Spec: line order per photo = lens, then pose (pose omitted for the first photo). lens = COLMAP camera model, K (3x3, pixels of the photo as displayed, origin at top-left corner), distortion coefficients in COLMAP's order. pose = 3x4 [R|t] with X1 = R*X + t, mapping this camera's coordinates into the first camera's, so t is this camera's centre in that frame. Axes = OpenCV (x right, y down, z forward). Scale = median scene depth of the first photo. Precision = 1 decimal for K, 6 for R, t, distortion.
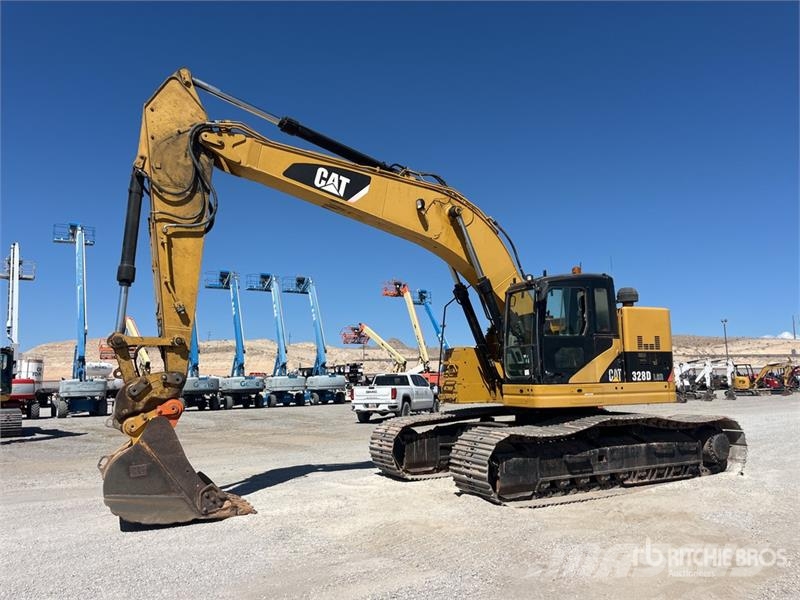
lens RADIAL K [[603.5, 0, 402.9], [0, 603.5, 298.8], [0, 0, 1]] dist [0.060647, -0.086039]
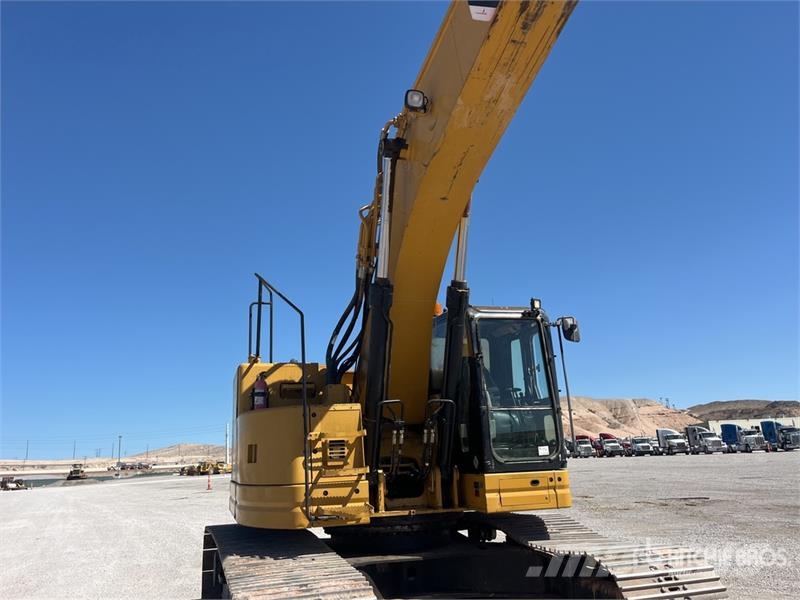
lens RADIAL K [[632.7, 0, 388.7], [0, 632.7, 289.7], [0, 0, 1]] dist [0.029267, -0.004368]
pose [[0.156448, 0.264121, 0.951716, -0.476216], [-0.086825, 0.963529, -0.253126, 0.138012], [-0.983862, -0.043032, 0.173675, 1.027427]]
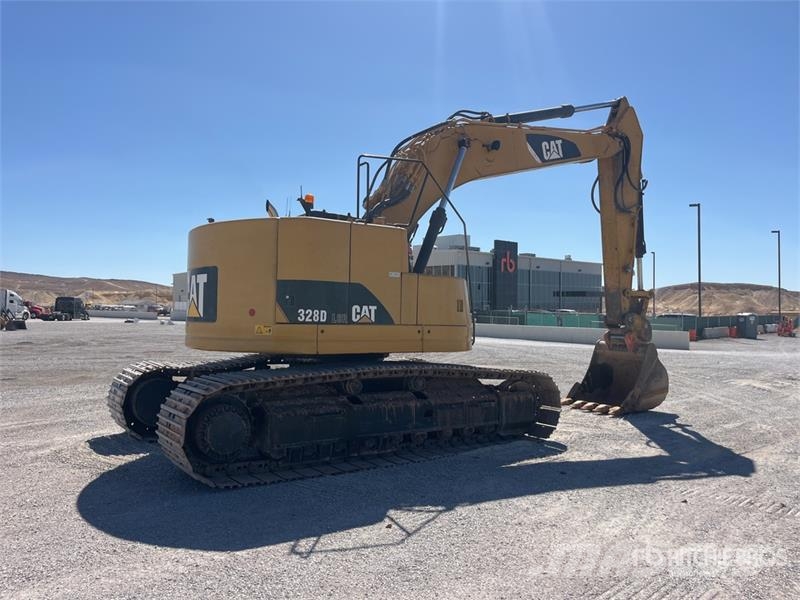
lens RADIAL K [[603.6, 0, 394.2], [0, 603.6, 295.5], [0, 0, 1]] dist [0.079443, -0.108786]
pose [[-0.990366, -0.002261, -0.138459, 0.315106], [0.021029, 0.985815, -0.166510, 0.271176], [0.136872, -0.167817, -0.976270, 2.062633]]
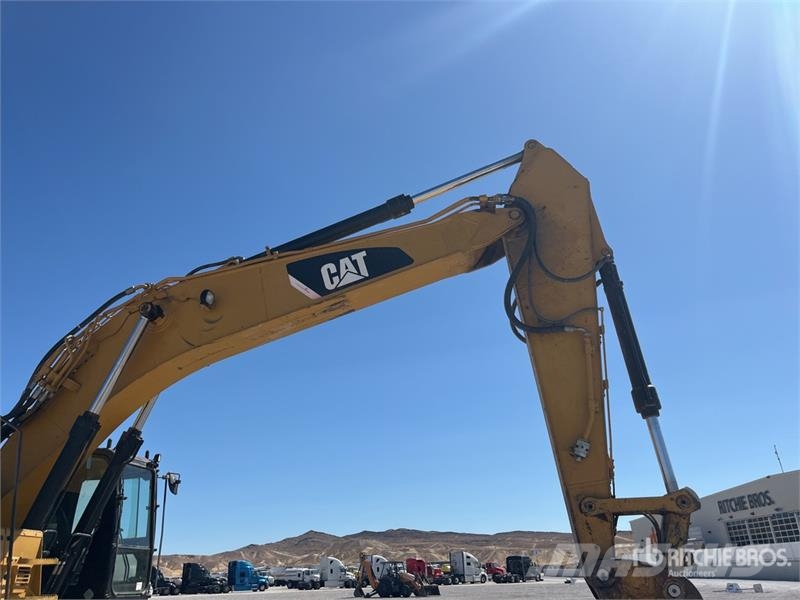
lens RADIAL K [[600.4, 0, 391.0], [0, 600.4, 295.3], [0, 0, 1]] dist [0.089129, -0.120782]
pose [[-0.803324, 0.287738, 0.521418, -0.528552], [-0.035383, 0.850929, -0.524087, 0.195122], [-0.594490, -0.439462, -0.673391, 1.446221]]
